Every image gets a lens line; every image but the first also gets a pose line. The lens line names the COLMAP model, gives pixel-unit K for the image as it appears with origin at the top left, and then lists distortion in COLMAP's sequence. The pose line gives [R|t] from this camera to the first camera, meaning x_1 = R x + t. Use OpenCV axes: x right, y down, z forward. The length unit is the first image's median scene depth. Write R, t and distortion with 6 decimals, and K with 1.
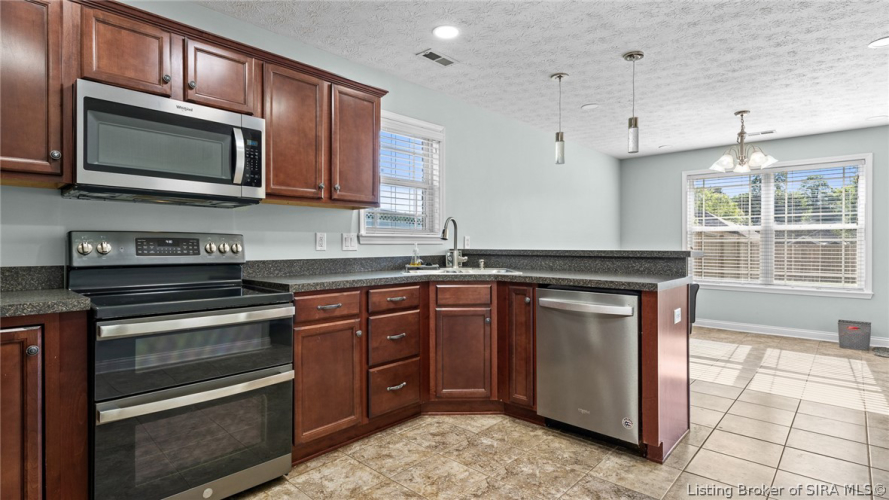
lens RADIAL K [[420.8, 0, 426.9], [0, 420.8, 253.5], [0, 0, 1]] dist [-0.012461, -0.000737]
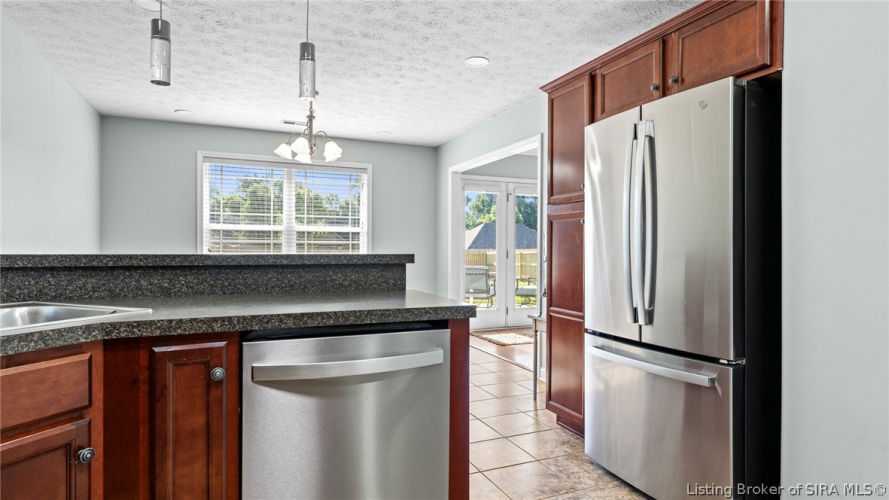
lens RADIAL K [[493.1, 0, 440.1], [0, 493.1, 249.4], [0, 0, 1]] dist [0.017974, 0.003542]
pose [[0.380374, -0.000862, 0.924832, -0.113690], [0.015777, 0.999860, -0.005557, -0.006934], [-0.924698, 0.016705, 0.380334, 0.491586]]
